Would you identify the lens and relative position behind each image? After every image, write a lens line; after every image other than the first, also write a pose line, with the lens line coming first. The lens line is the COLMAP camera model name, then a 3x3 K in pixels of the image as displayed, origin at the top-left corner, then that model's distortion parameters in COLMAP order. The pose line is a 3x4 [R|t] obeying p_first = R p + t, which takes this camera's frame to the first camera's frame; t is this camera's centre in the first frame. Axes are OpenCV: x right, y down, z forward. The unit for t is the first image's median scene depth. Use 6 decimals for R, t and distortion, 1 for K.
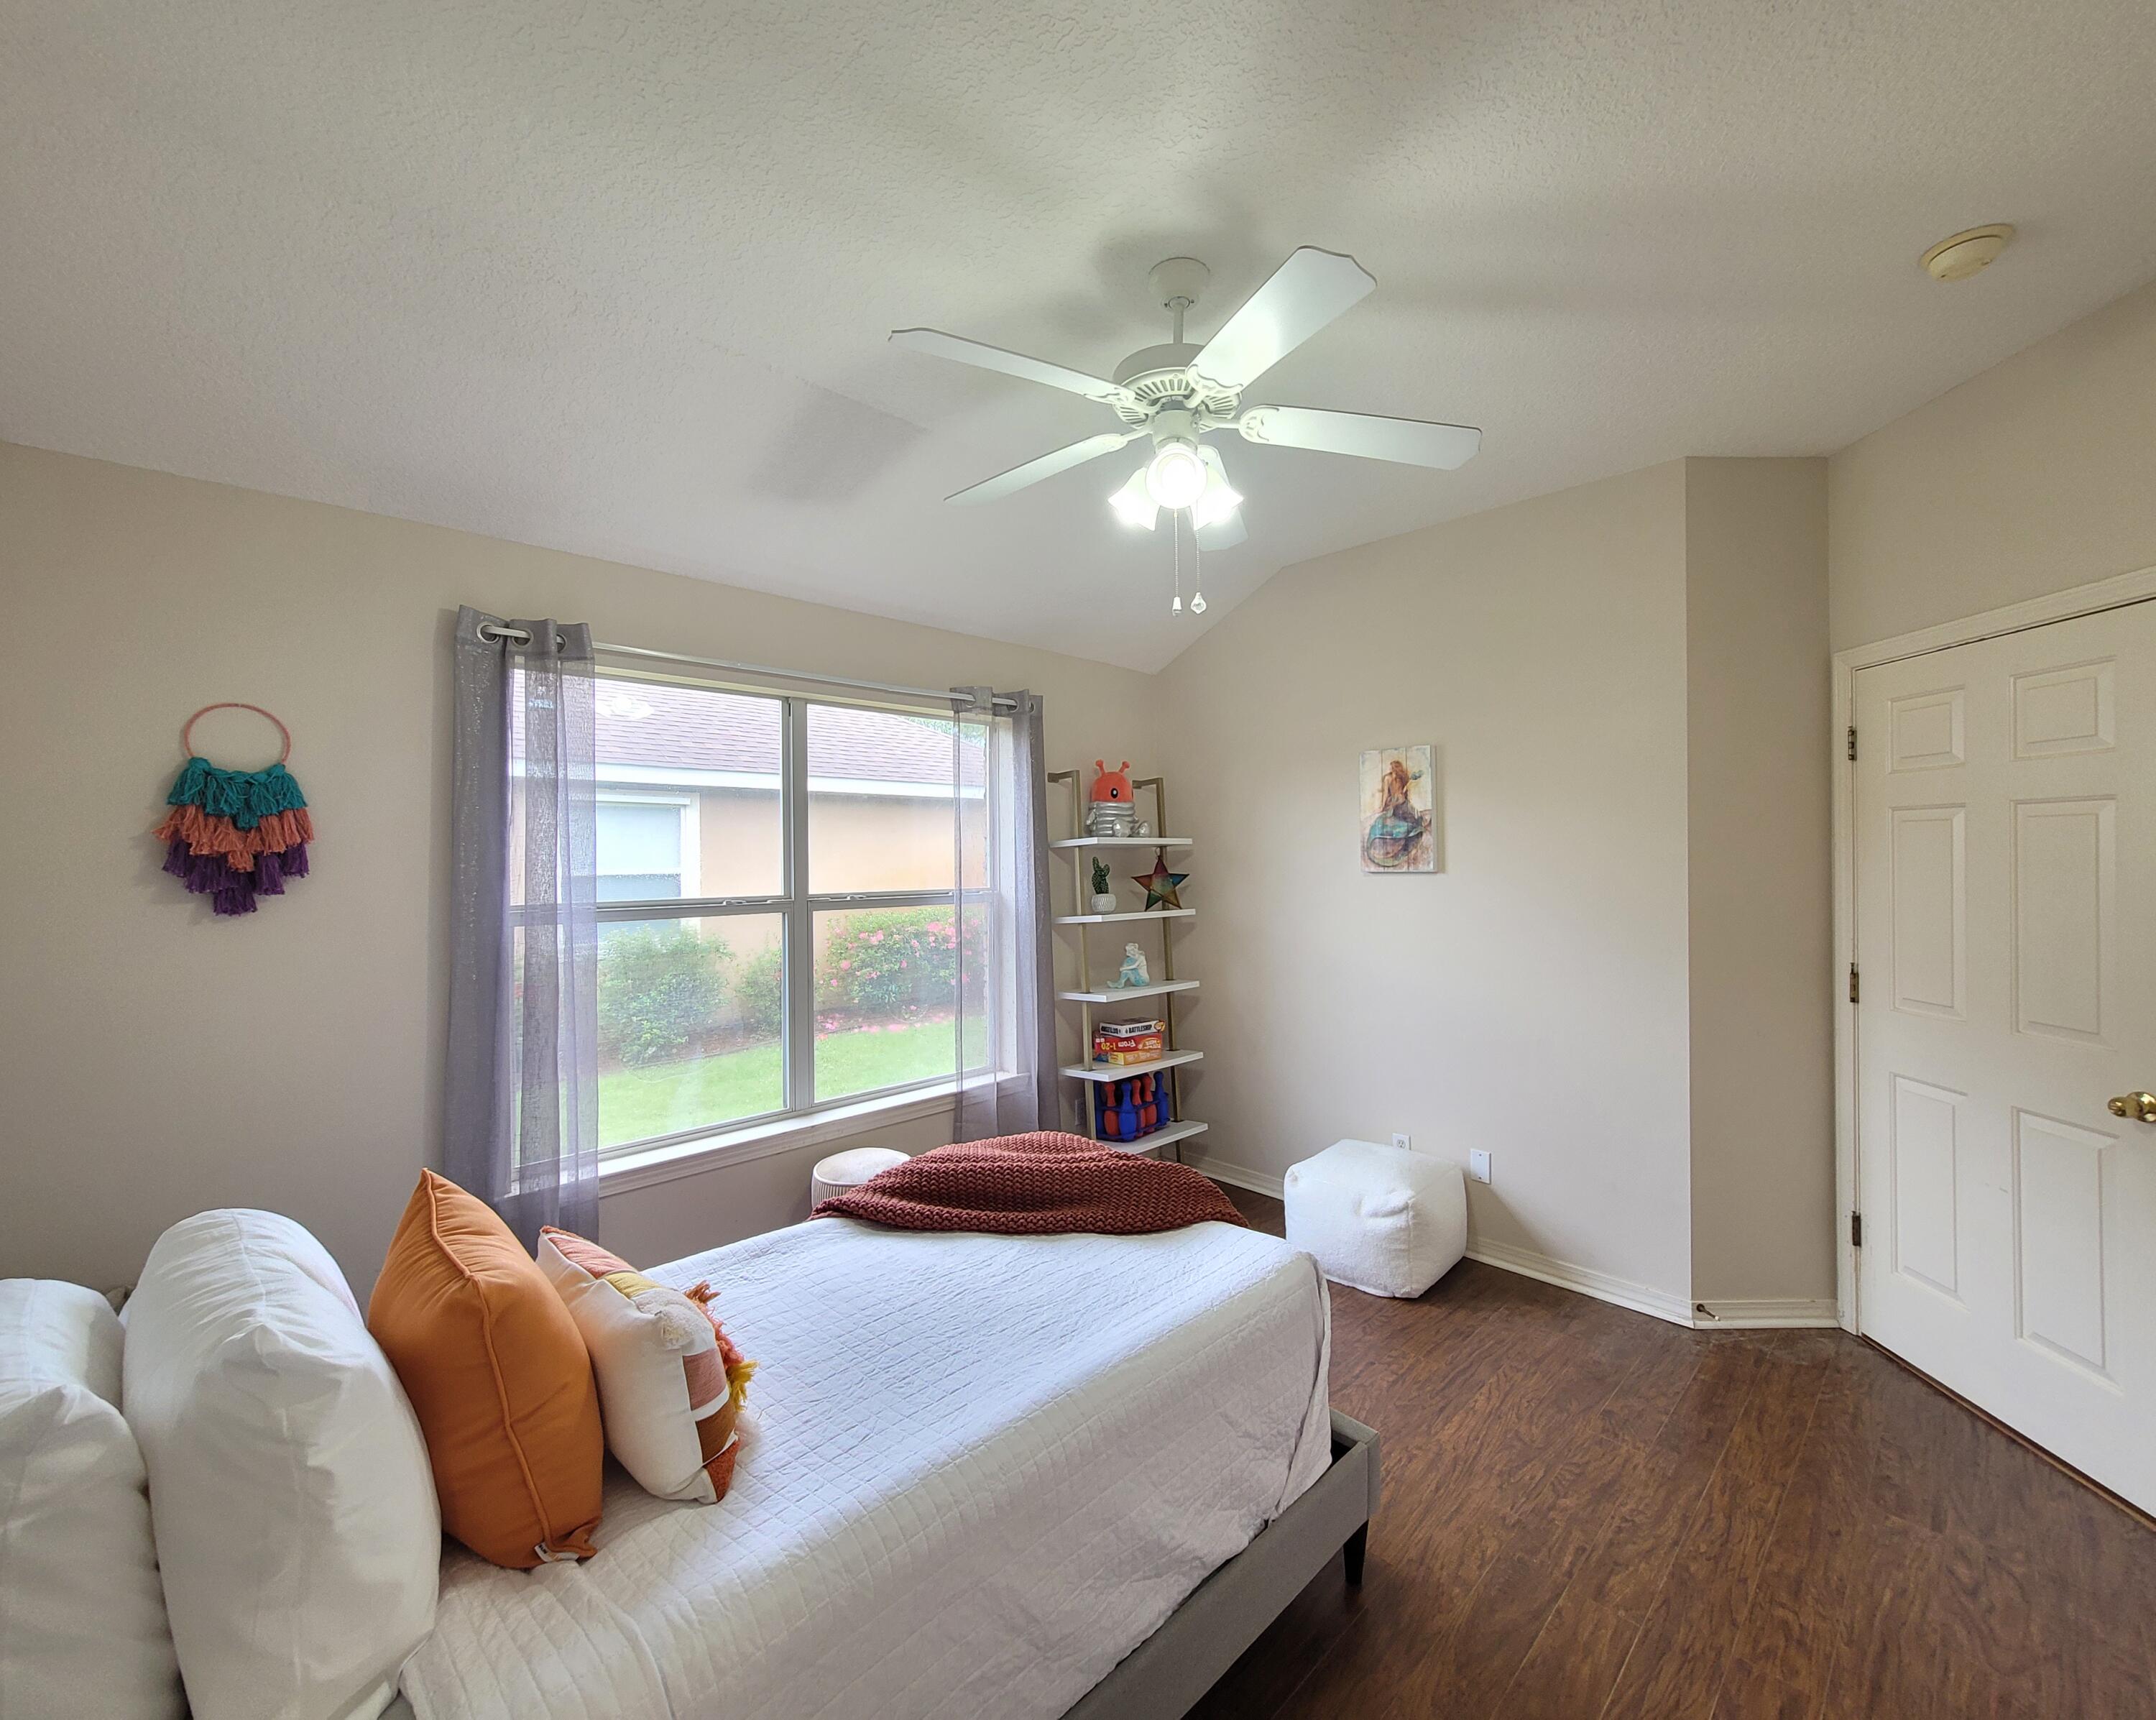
lens RADIAL K [[899.1, 0, 1105.9], [0, 899.1, 851.4], [0, 0, 1]] dist [0.000045, 0.000212]
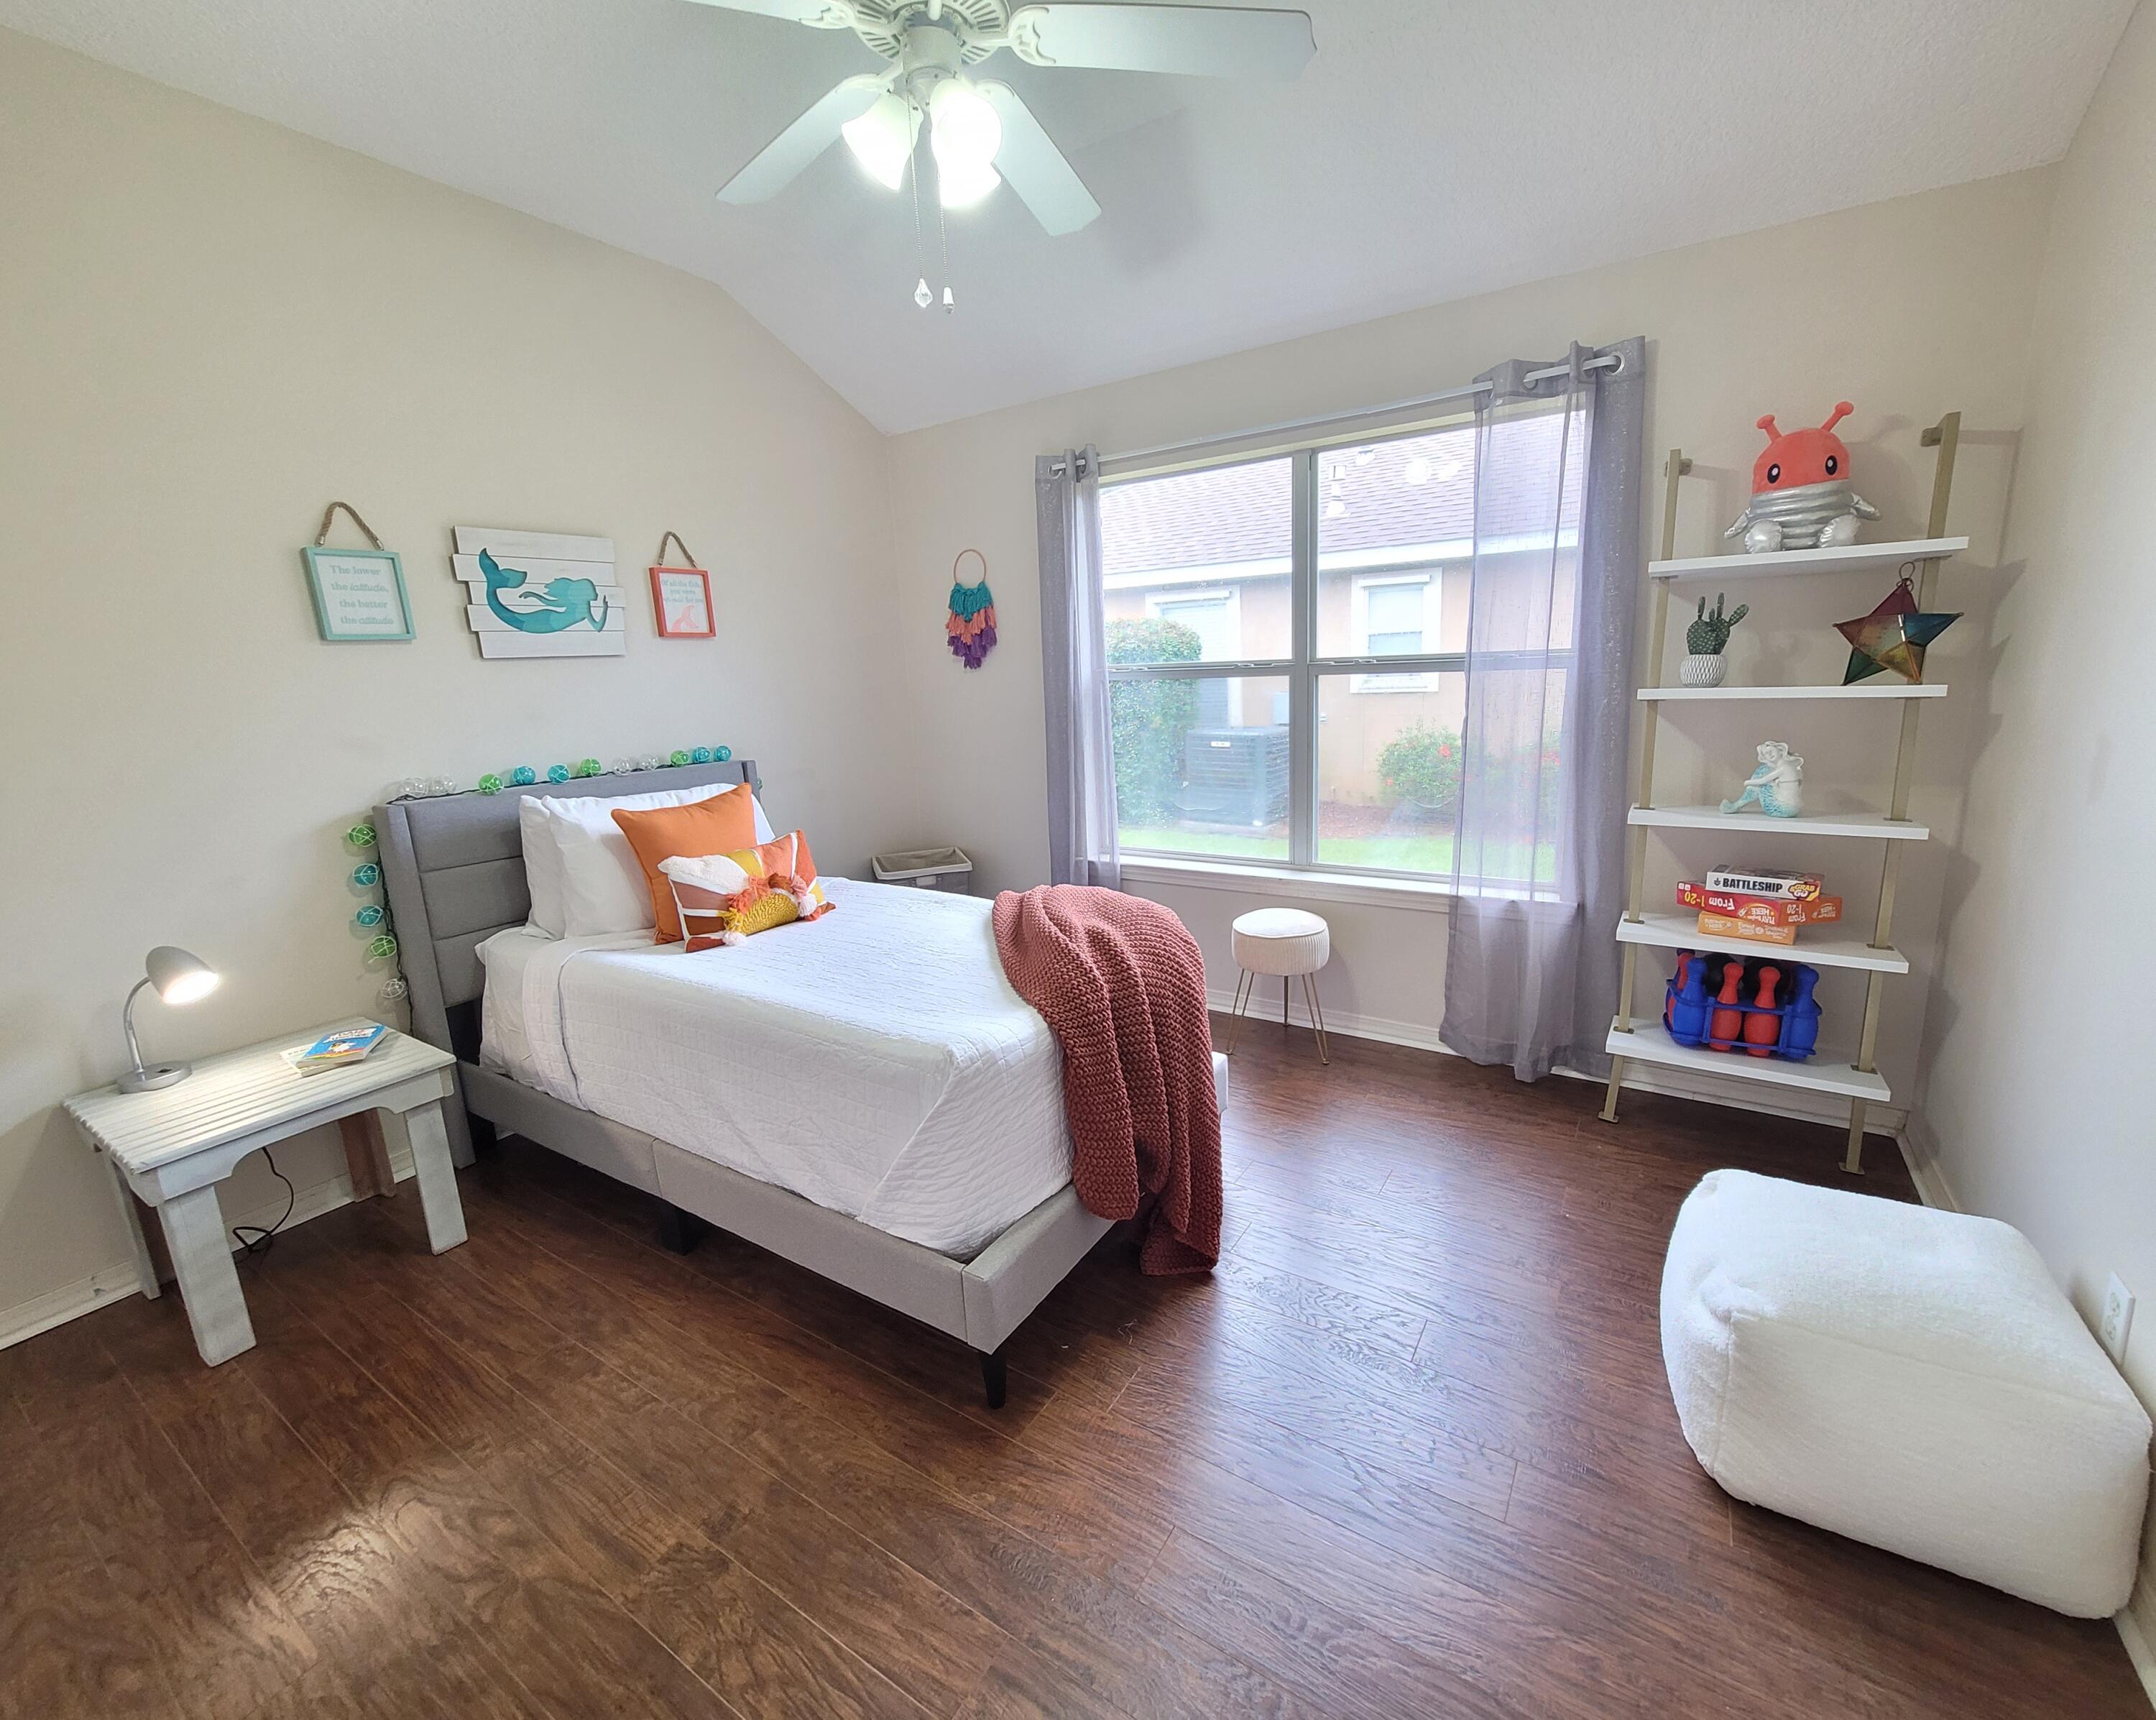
lens RADIAL K [[899.1, 0, 1105.9], [0, 899.1, 851.4], [0, 0, 1]] dist [0.000045, 0.000212]
pose [[0.221703, 0.199219, -0.954547, 0.608194], [0.045042, 0.975770, 0.214110, 0.033121], [0.974073, -0.090463, 0.207358, 0.547903]]
